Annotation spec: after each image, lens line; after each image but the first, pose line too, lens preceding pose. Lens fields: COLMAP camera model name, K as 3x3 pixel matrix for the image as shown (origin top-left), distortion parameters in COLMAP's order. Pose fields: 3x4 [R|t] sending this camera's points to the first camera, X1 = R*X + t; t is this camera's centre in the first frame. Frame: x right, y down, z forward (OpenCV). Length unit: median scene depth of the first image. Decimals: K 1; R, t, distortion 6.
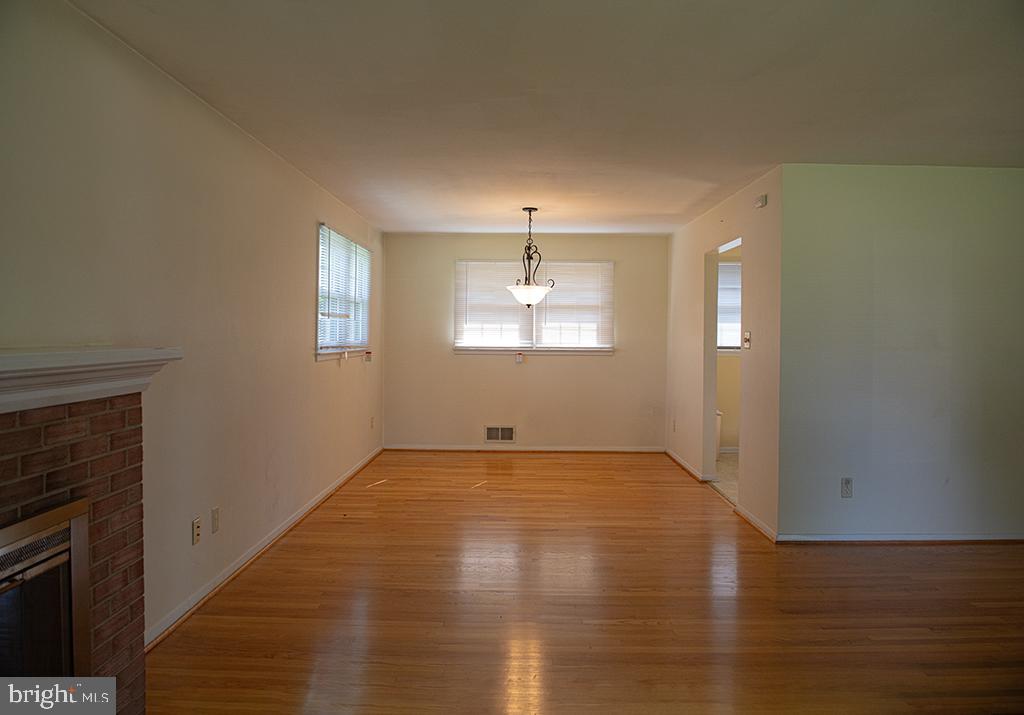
lens RADIAL K [[703.8, 0, 512.7], [0, 703.8, 337.1], [0, 0, 1]] dist [-0.050668, 0.001848]
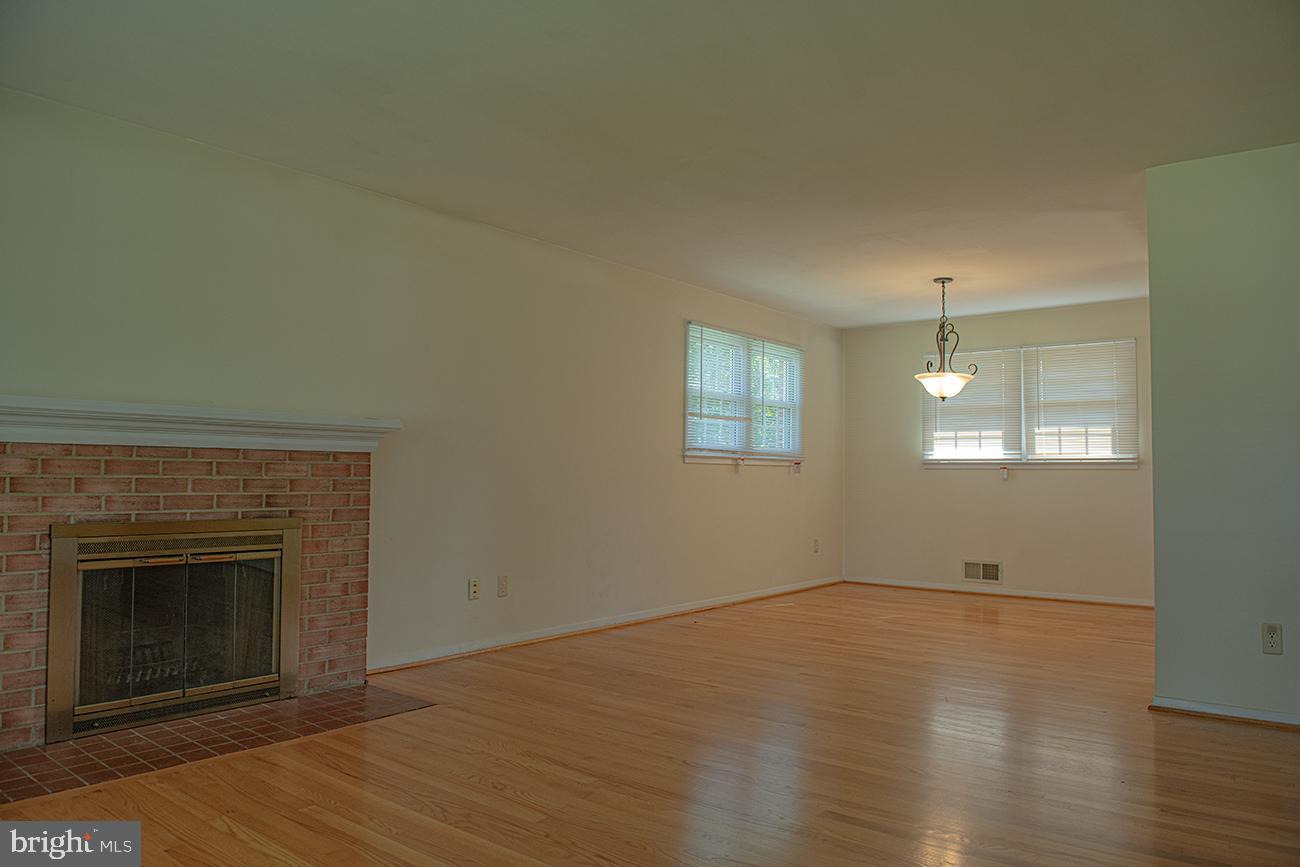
lens RADIAL K [[887.4, 0, 650.0], [0, 887.4, 433.5], [0, 0, 1]] dist [-0.057495, 0.000942]
pose [[0.786976, -0.028532, -0.616324, 0.365899], [-0.007664, 0.998401, -0.056005, 0.052284], [0.616936, 0.048798, 0.785499, 0.002049]]
